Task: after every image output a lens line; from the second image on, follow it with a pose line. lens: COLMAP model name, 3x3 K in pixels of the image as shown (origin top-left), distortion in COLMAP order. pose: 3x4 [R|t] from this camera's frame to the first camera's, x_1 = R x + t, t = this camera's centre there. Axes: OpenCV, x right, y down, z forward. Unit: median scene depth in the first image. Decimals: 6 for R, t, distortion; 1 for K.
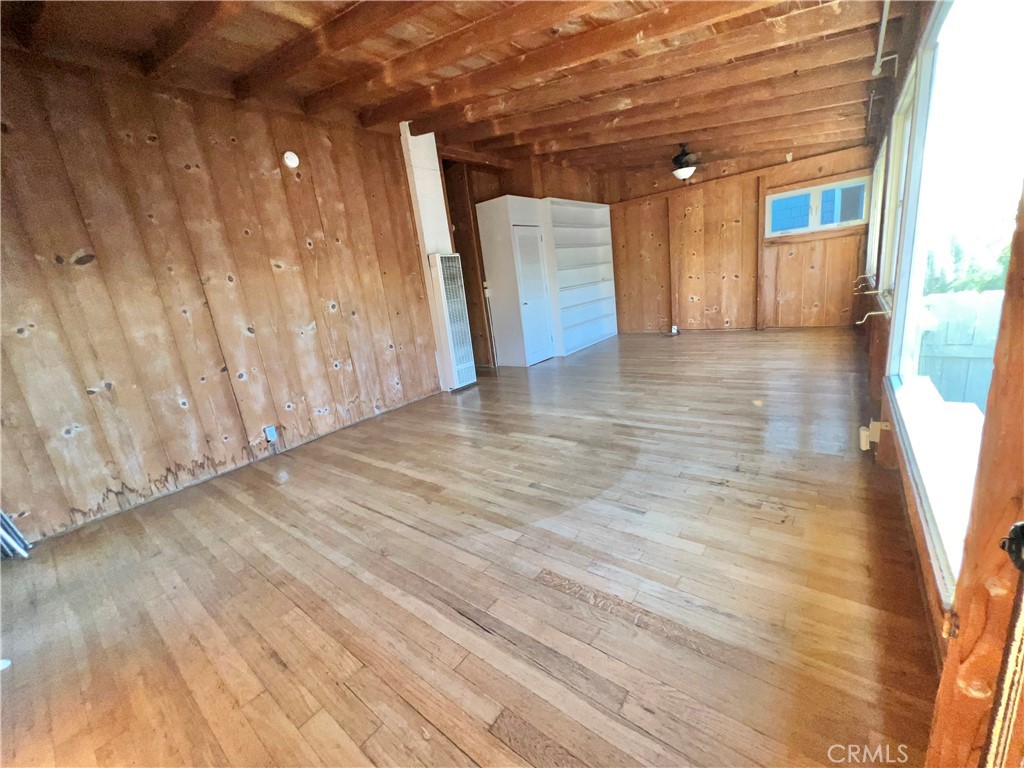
lens RADIAL K [[411.0, 0, 507.6], [0, 411.0, 382.1], [0, 0, 1]] dist [-0.004097, 0.000269]
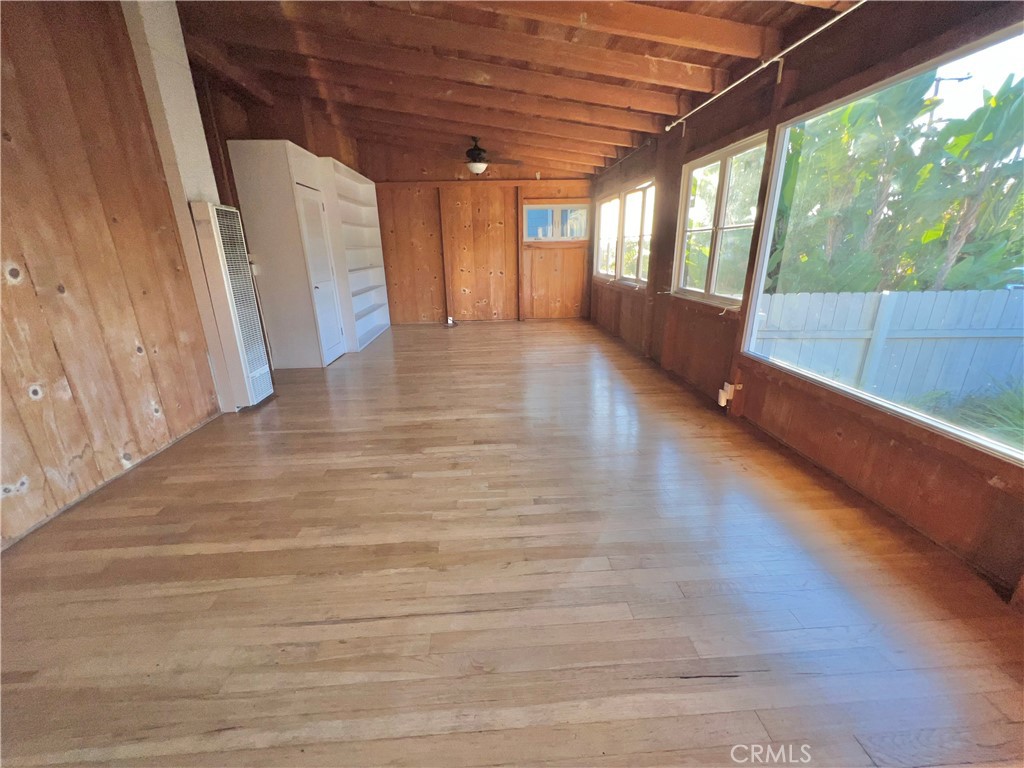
lens RADIAL K [[412.0, 0, 511.1], [0, 412.0, 381.7], [0, 0, 1]] dist [-0.003420, 0.000025]
pose [[0.739466, -0.099566, 0.665790, -0.291638], [0.087109, 0.994839, 0.052025, -0.025864], [-0.667534, 0.019526, 0.744323, 0.217827]]
